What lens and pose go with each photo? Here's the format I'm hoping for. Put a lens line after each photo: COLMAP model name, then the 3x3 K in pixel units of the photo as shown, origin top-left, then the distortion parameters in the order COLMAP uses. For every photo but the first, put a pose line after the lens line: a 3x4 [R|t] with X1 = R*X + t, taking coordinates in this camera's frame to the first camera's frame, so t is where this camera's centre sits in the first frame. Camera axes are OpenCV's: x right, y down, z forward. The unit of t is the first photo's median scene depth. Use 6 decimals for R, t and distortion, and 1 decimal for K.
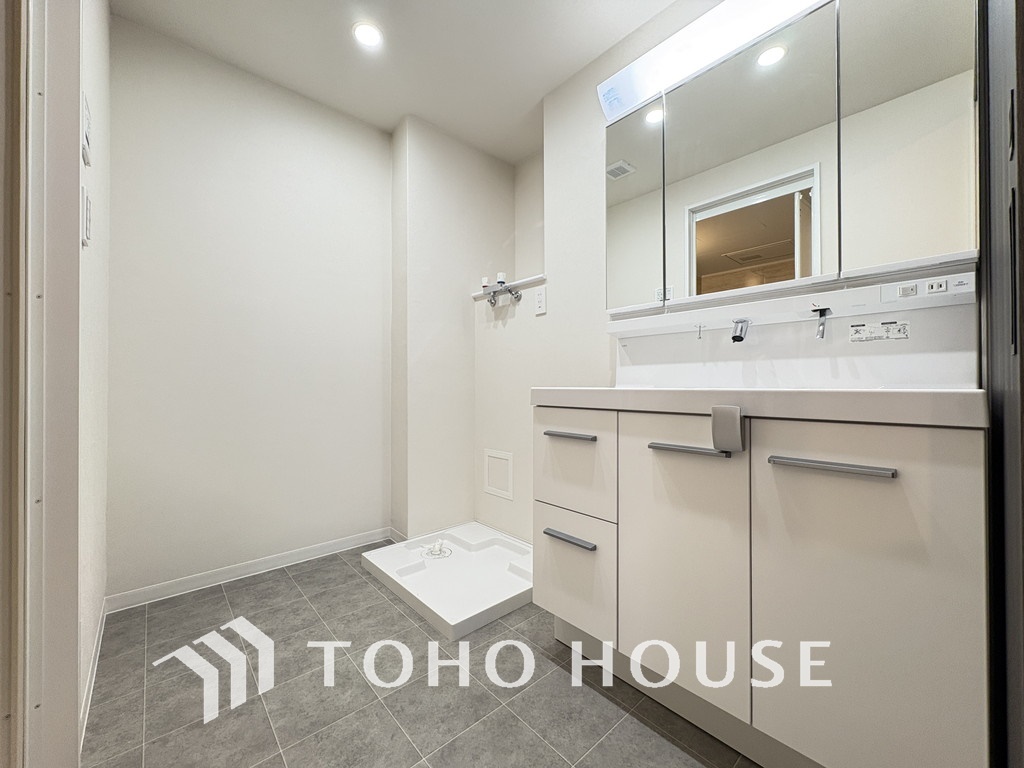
lens RADIAL K [[406.1, 0, 514.0], [0, 406.1, 382.7], [0, 0, 1]] dist [-0.000980, 0.000531]
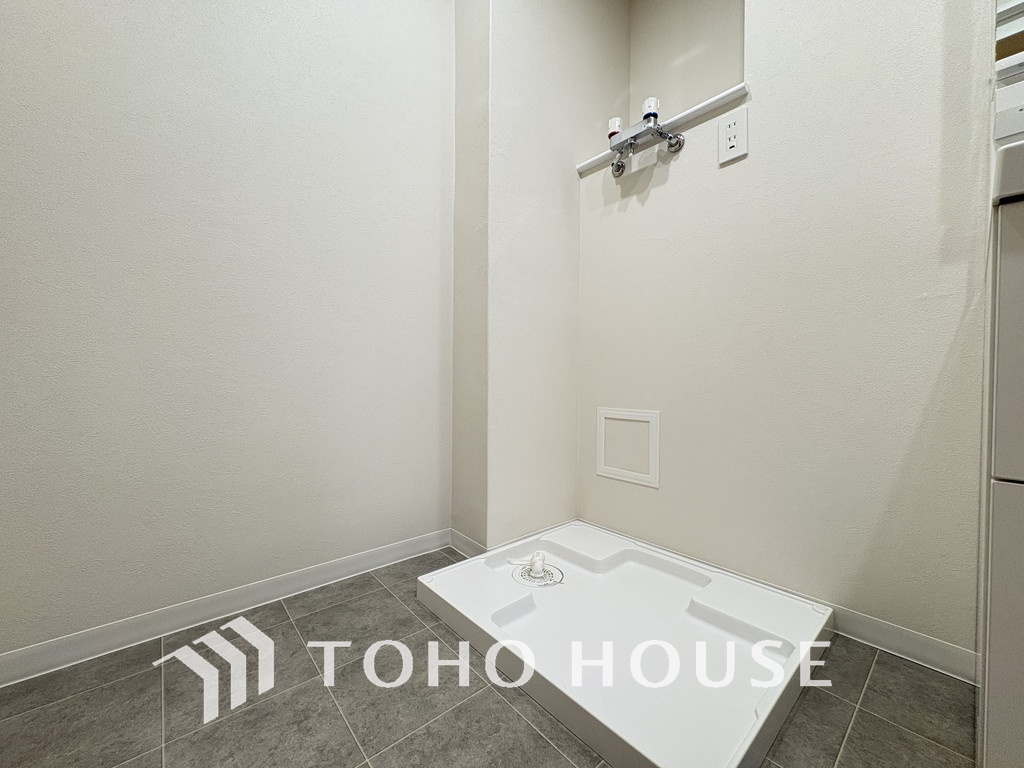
lens RADIAL K [[406.1, 0, 514.0], [0, 406.1, 382.7], [0, 0, 1]] dist [-0.000980, 0.000531]
pose [[0.999897, 0.009614, -0.010672, -0.216516], [-0.009396, 0.999750, 0.020291, 0.124126], [0.010864, -0.020189, 0.999737, 0.401548]]
